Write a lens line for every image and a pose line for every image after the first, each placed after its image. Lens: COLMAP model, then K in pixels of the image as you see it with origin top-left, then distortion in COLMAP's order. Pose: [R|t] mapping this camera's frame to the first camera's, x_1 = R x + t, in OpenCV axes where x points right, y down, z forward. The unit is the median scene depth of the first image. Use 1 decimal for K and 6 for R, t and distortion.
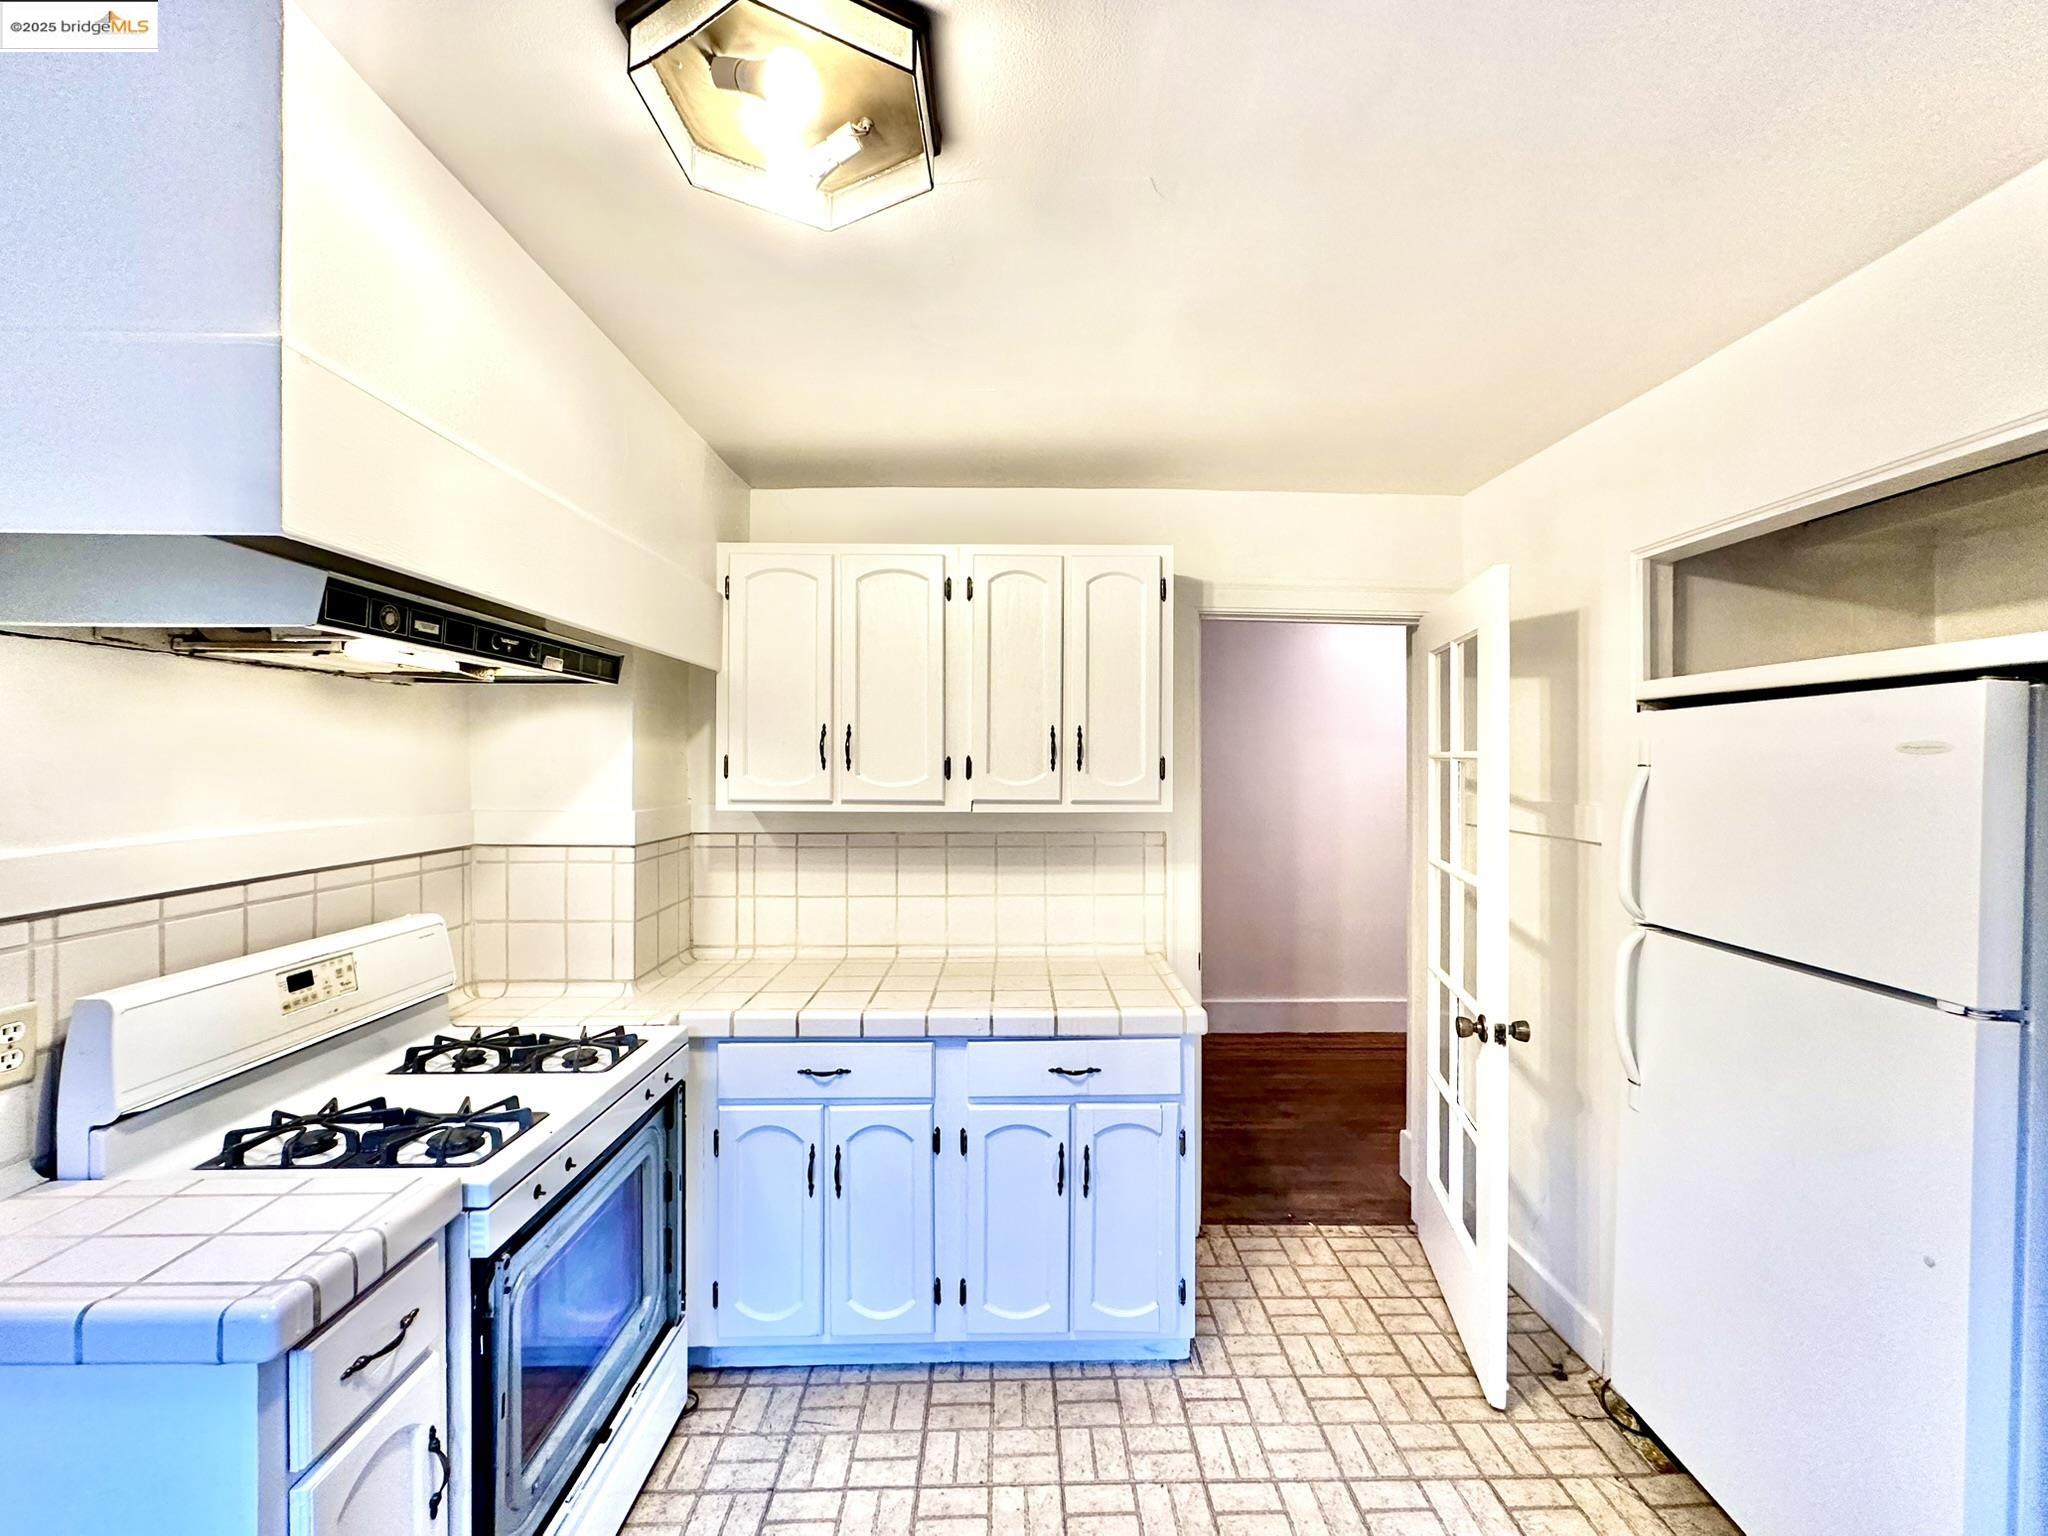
lens RADIAL K [[840.7, 0, 1029.6], [0, 840.7, 760.1], [0, 0, 1]] dist [-0.000347, -0.000061]
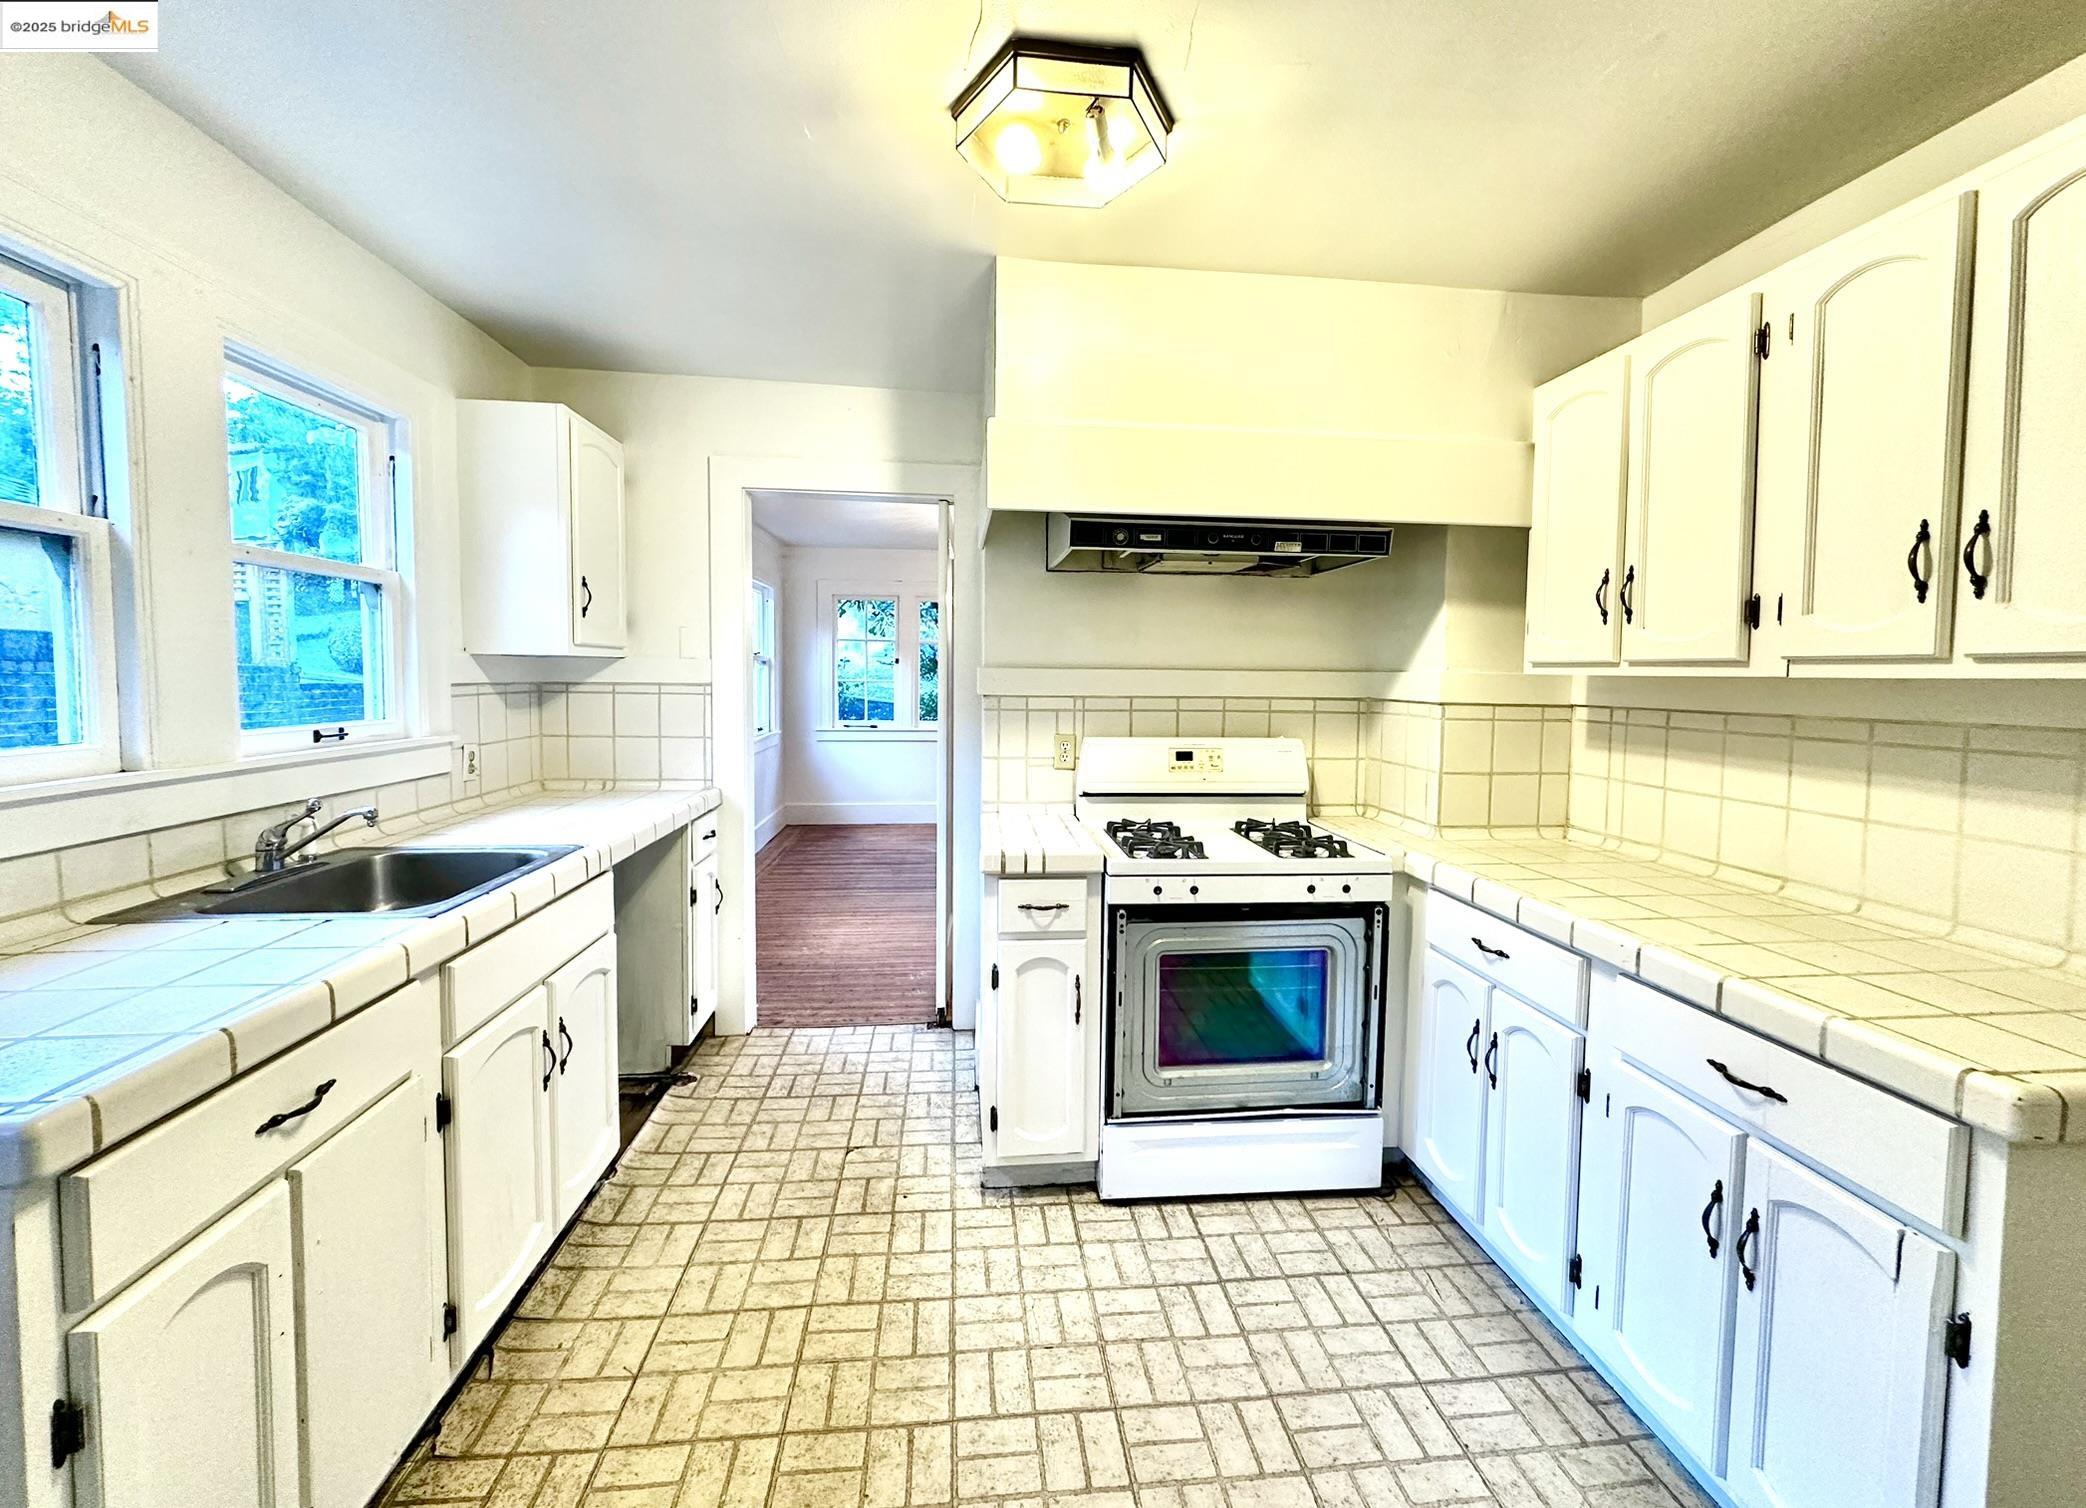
lens RADIAL K [[832.8, 0, 1045.6], [0, 832.8, 718.1], [0, 0, 1]] dist [0.000242, 0.000420]
pose [[0.085714, 0.051707, -0.994977, 0.601576], [-0.009792, 0.998648, 0.051054, 0.076118], [0.996272, 0.005367, 0.086104, 0.429350]]
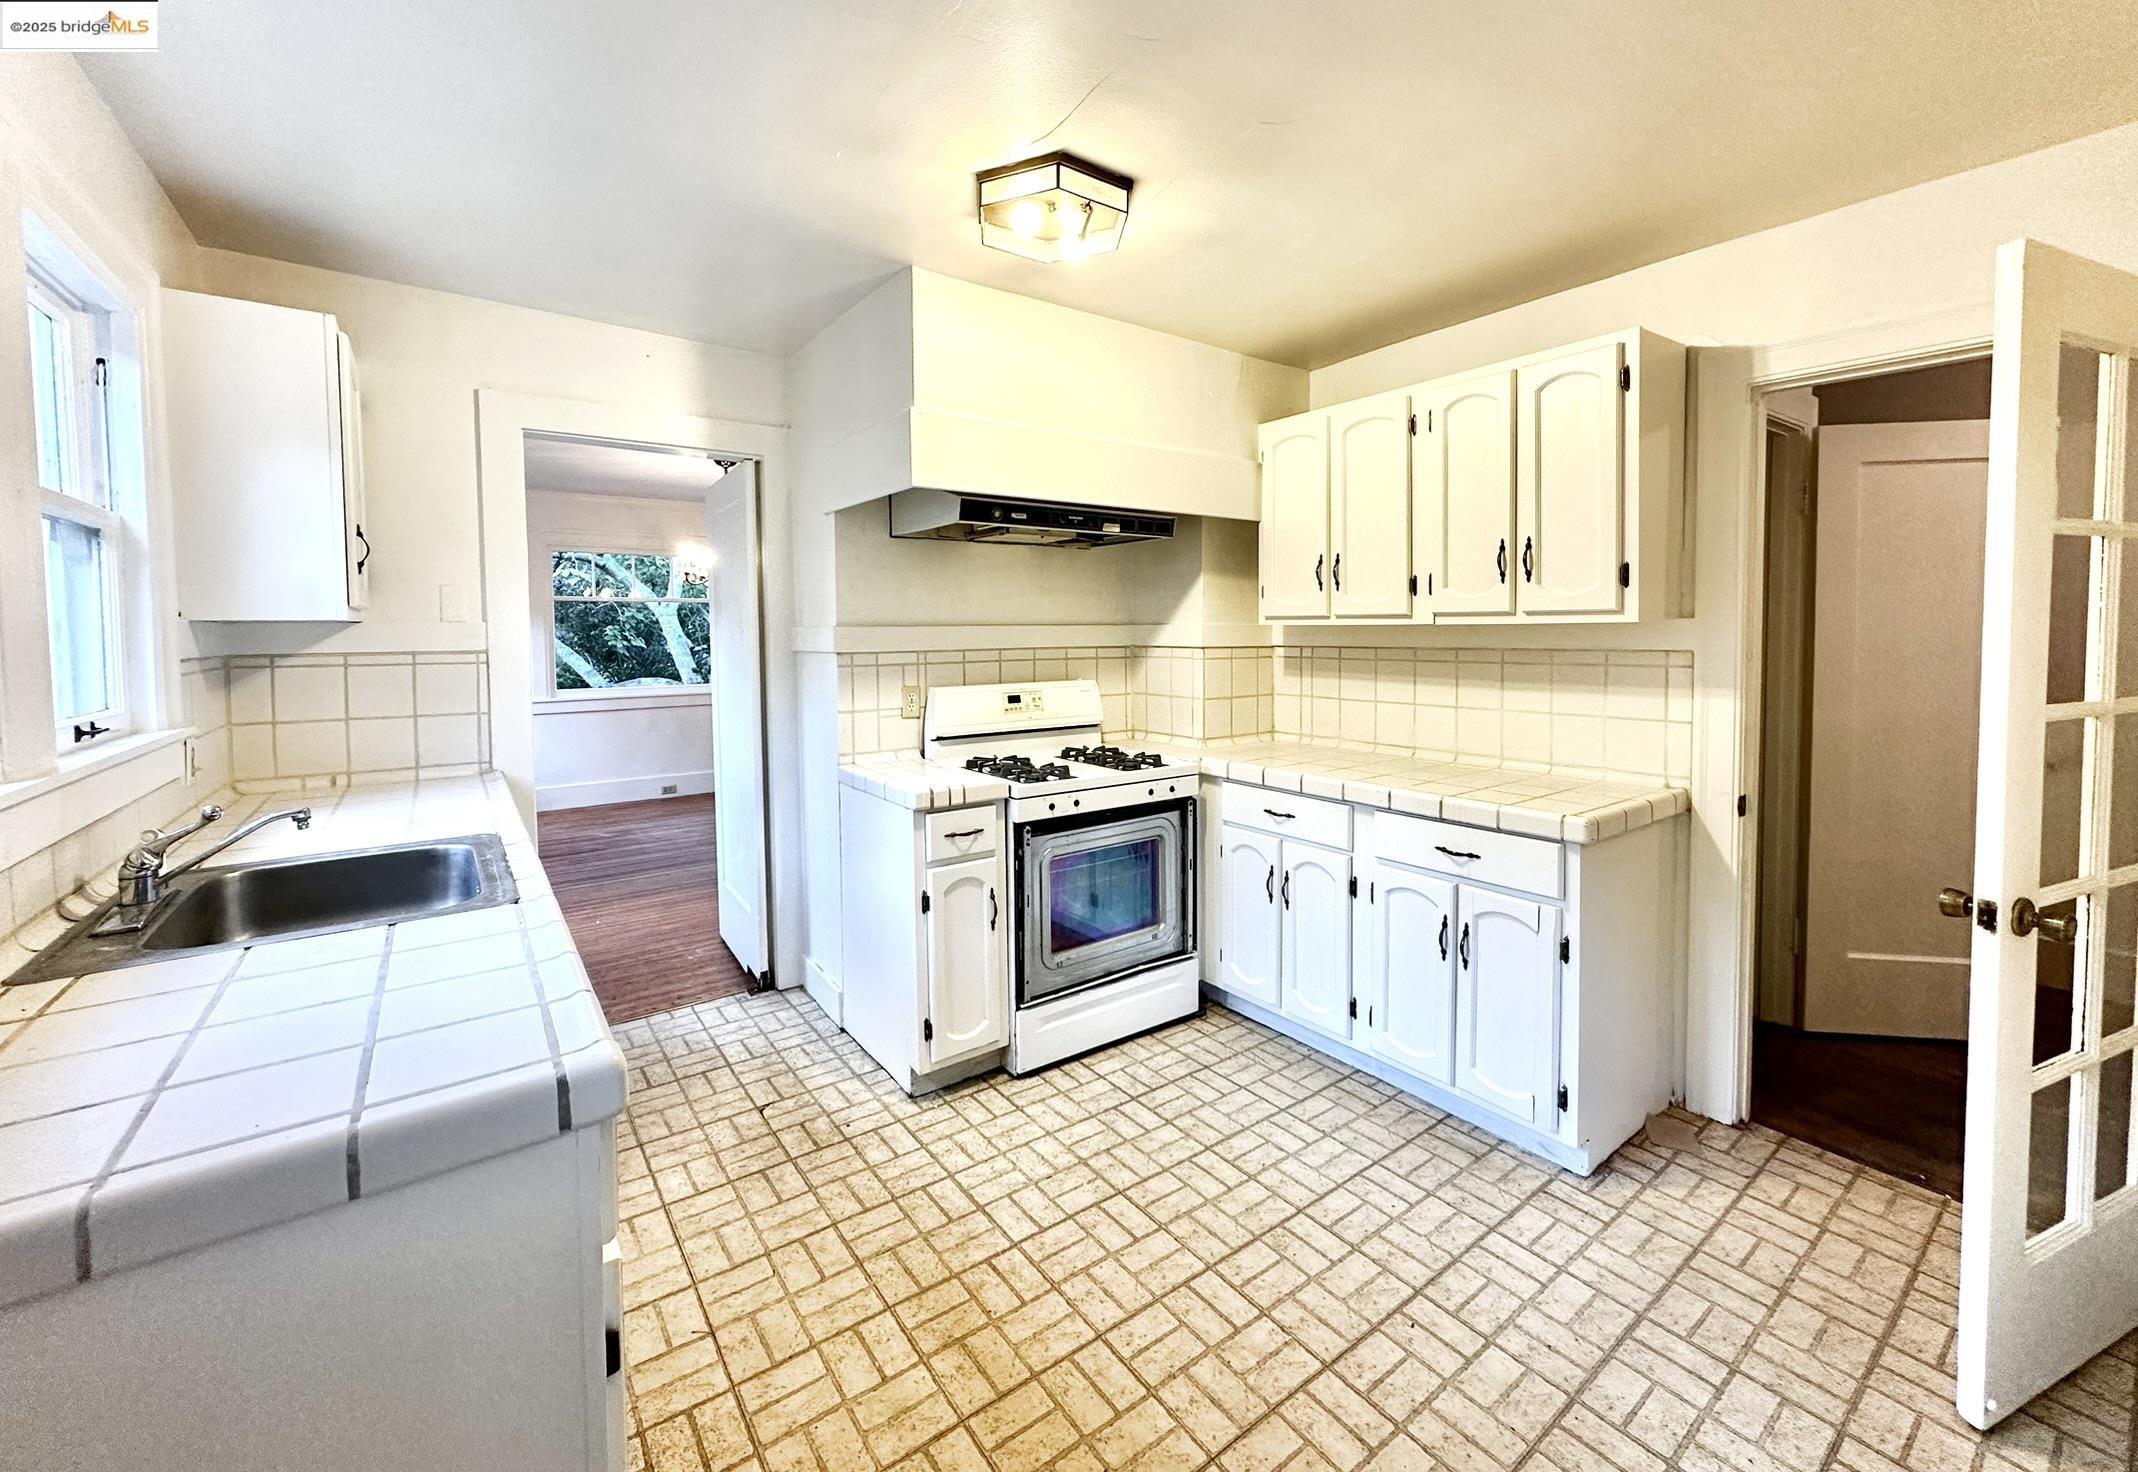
lens RADIAL K [[854.1, 0, 1073.5], [0, 854.1, 661.8], [0, 0, 1]] dist [-0.000235, 0.000165]
pose [[0.572733, 0.025393, -0.819348, 0.667026], [0.010116, 0.999225, 0.038038, 0.073049], [0.819679, -0.030074, 0.572033, -0.037821]]
